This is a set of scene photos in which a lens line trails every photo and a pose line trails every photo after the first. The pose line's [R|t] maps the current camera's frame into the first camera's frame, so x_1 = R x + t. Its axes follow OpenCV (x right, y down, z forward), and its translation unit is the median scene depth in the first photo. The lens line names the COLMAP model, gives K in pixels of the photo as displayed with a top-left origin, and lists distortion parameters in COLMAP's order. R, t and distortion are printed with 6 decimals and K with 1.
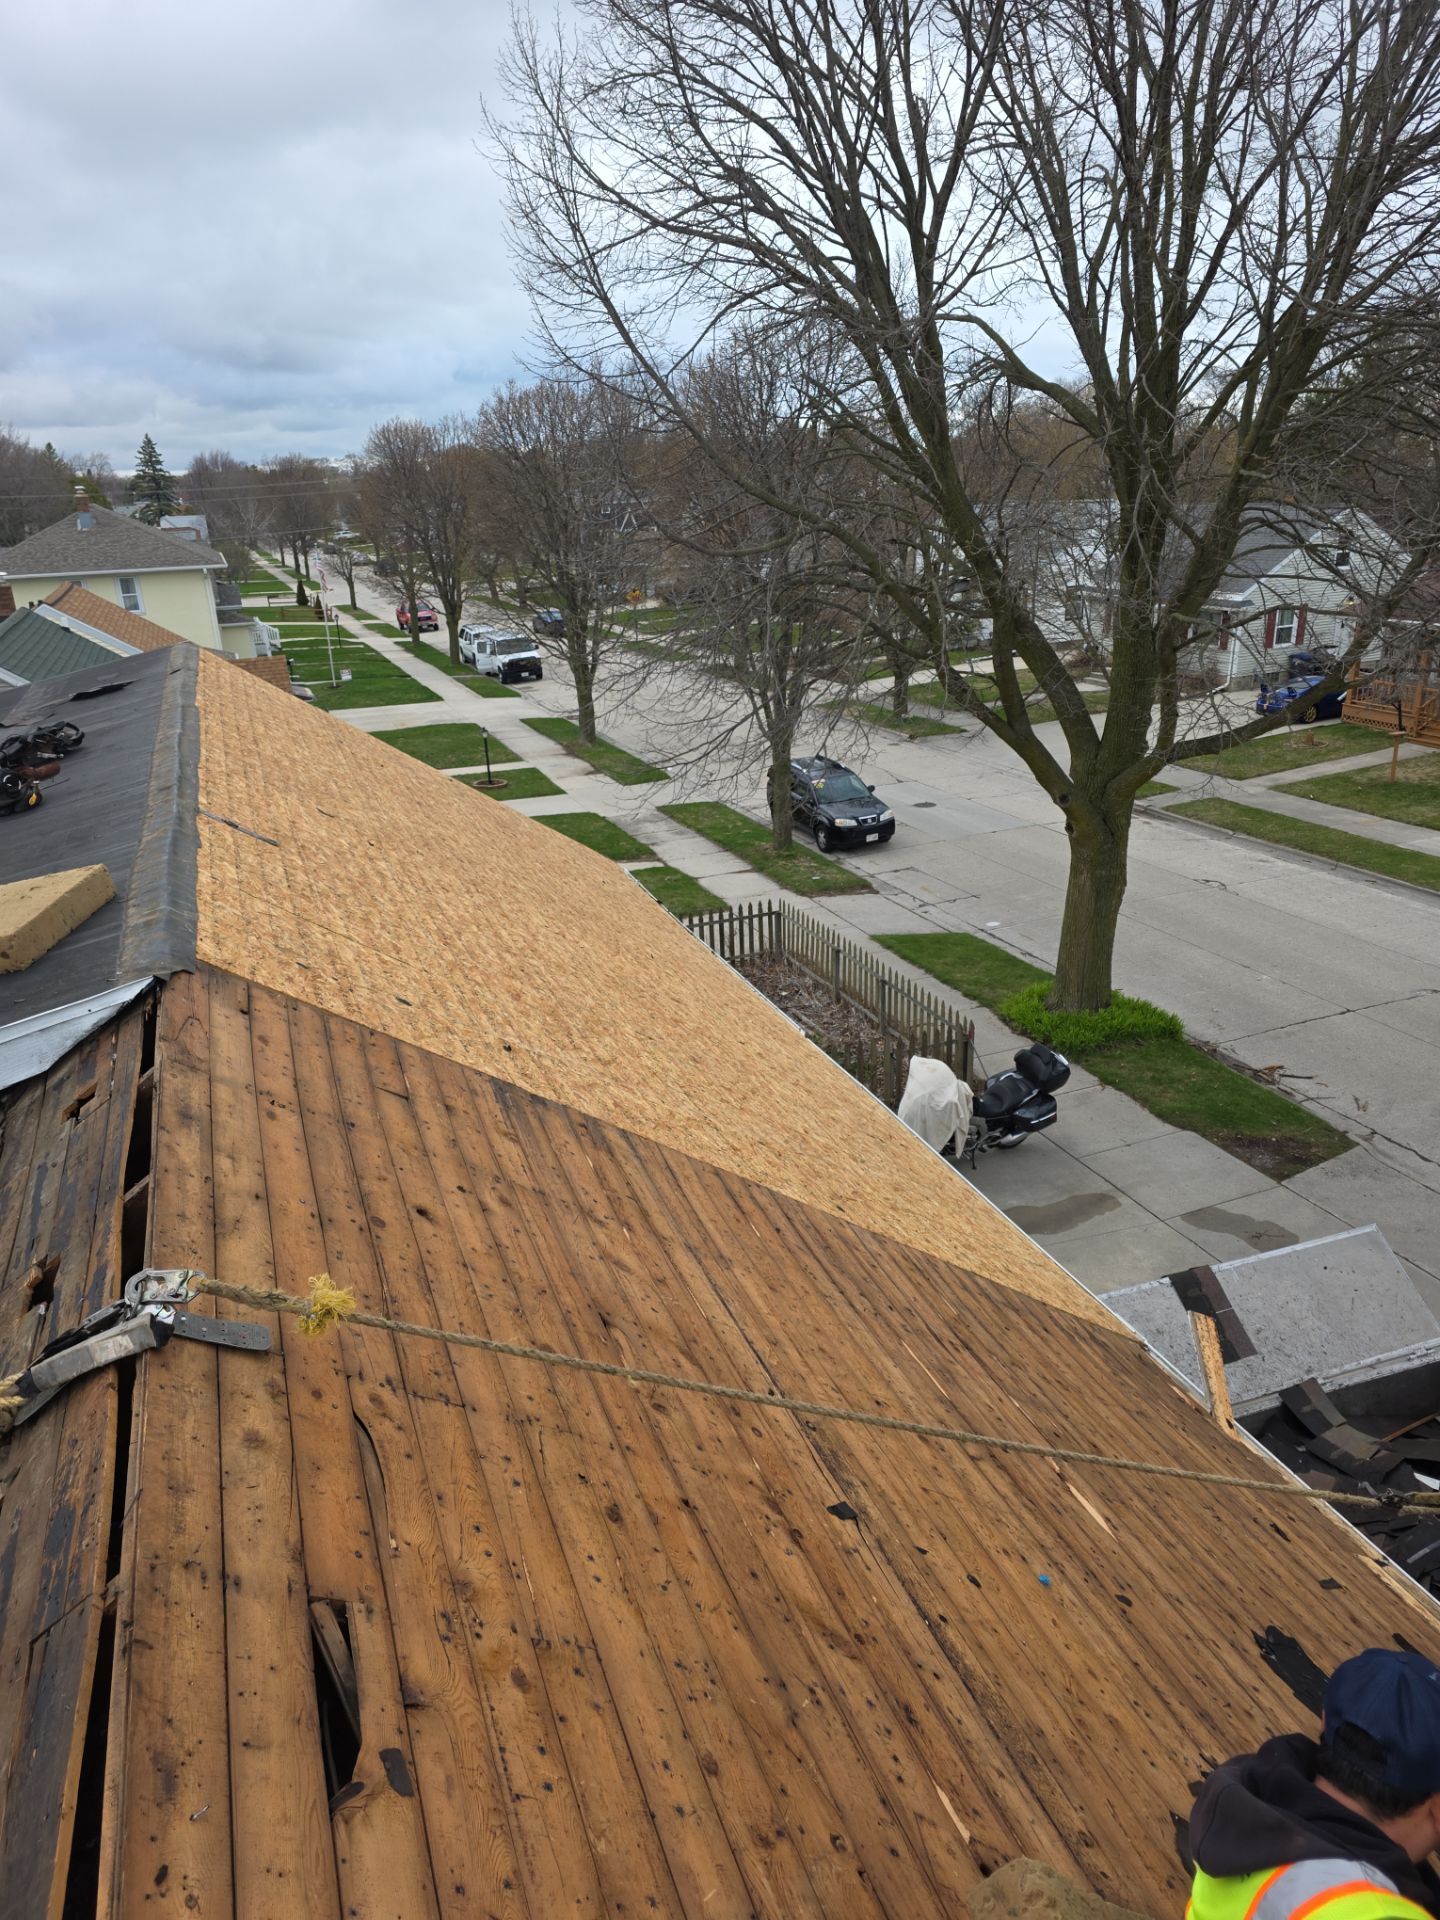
lens RADIAL K [[1271.0, 0, 720.0], [0, 1271.0, 960.0], [0, 0, 1]] dist [0.054349, -0.047030]
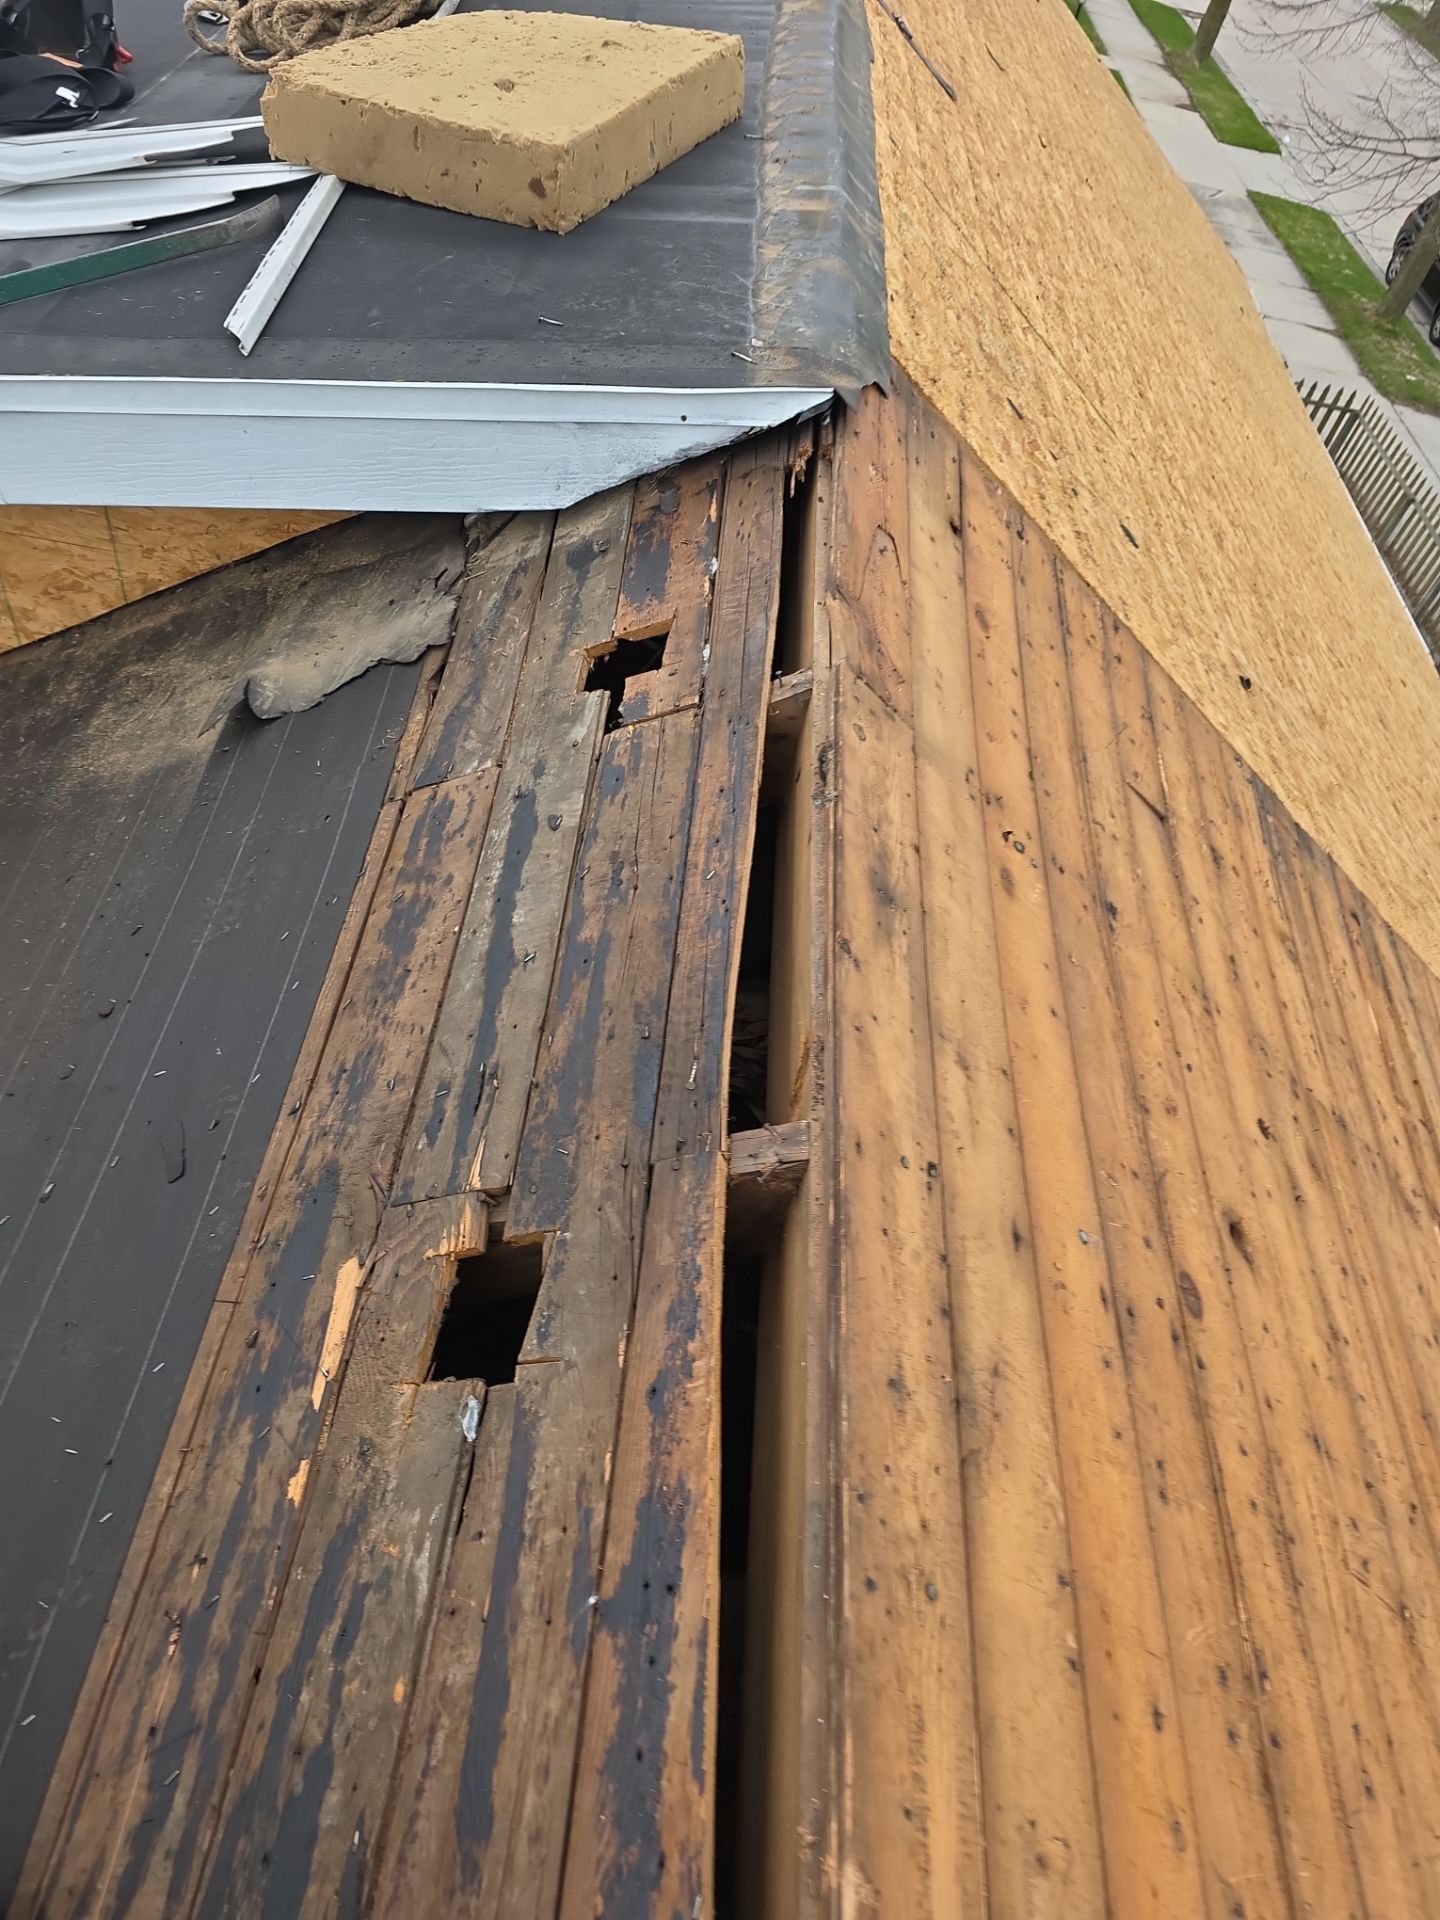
lens RADIAL K [[1271.0, 0, 720.0], [0, 1271.0, 960.0], [0, 0, 1]] dist [0.054349, -0.047030]
pose [[0.888142, 0.445513, -0.112788, -0.304085], [-0.346745, 0.810680, 0.471770, -0.020522], [0.301614, -0.379890, 0.874478, 0.474777]]
